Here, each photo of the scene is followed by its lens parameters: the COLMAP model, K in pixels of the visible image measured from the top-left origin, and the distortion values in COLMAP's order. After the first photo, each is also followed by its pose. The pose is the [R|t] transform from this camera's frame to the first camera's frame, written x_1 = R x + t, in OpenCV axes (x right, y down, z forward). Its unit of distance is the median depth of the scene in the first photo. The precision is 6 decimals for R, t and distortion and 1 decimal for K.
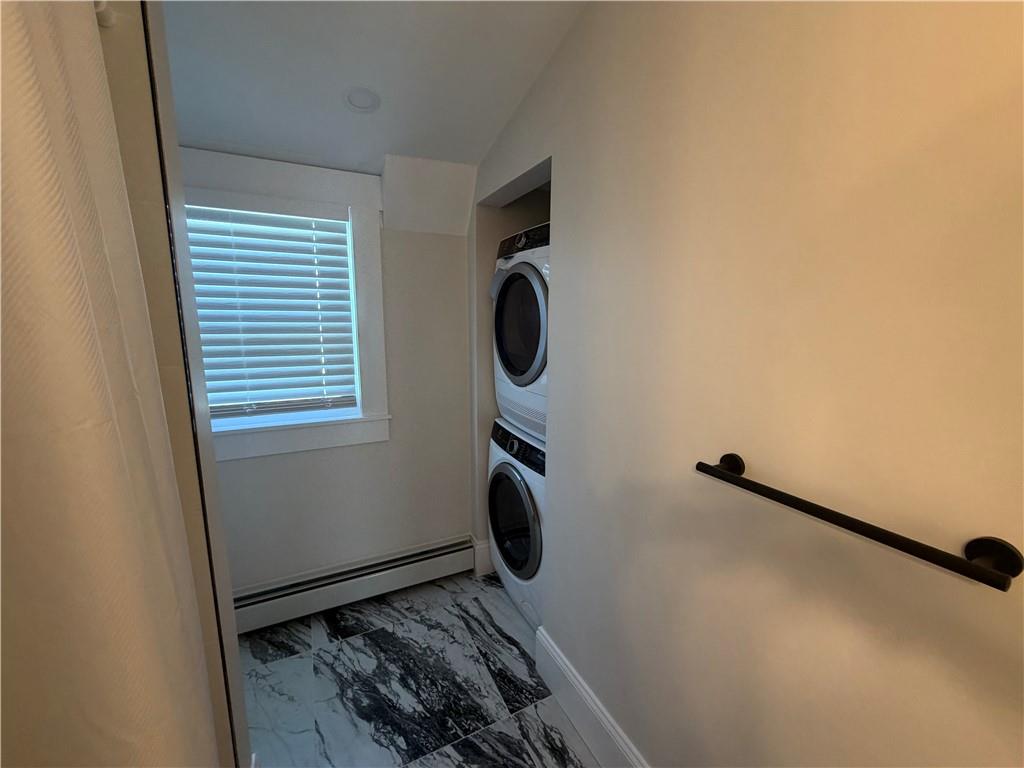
lens RADIAL K [[409.7, 0, 510.5], [0, 409.7, 383.1], [0, 0, 1]] dist [0.002357, -0.000346]
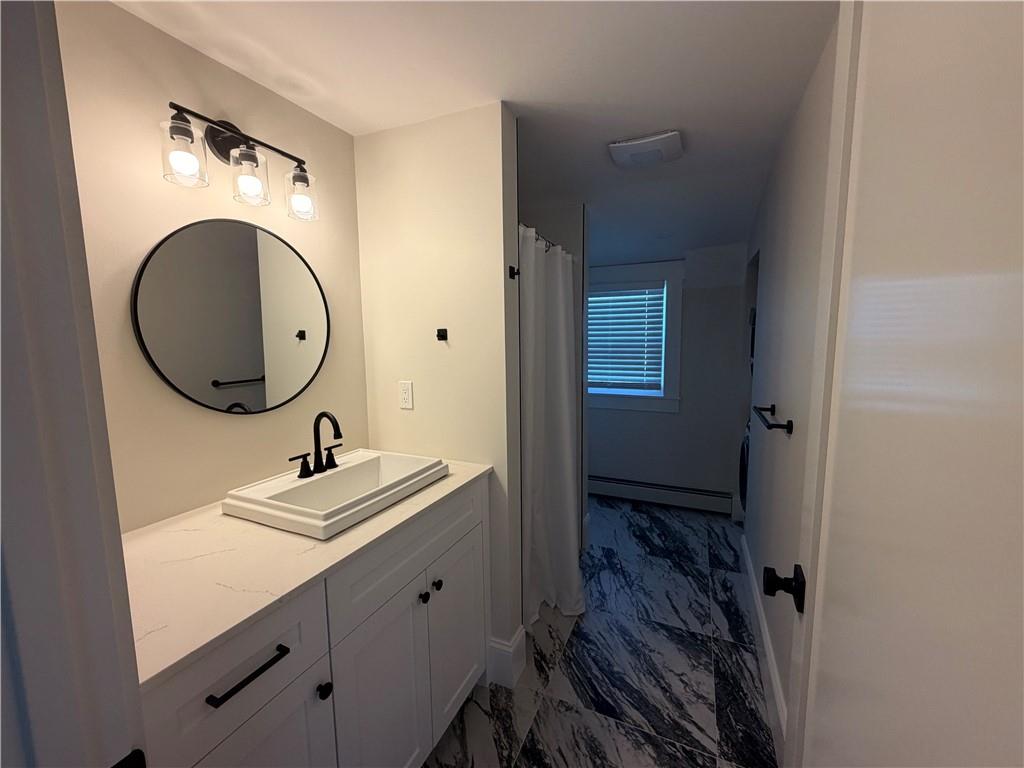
lens RADIAL K [[409.7, 0, 511.9], [0, 409.7, 383.1], [0, 0, 1]] dist [0.002357, -0.000346]
pose [[0.634245, 0.074502, -0.769534, 0.614888], [-0.109285, 0.993991, 0.006160, 0.094122], [0.765369, 0.080192, 0.638576, -0.664733]]
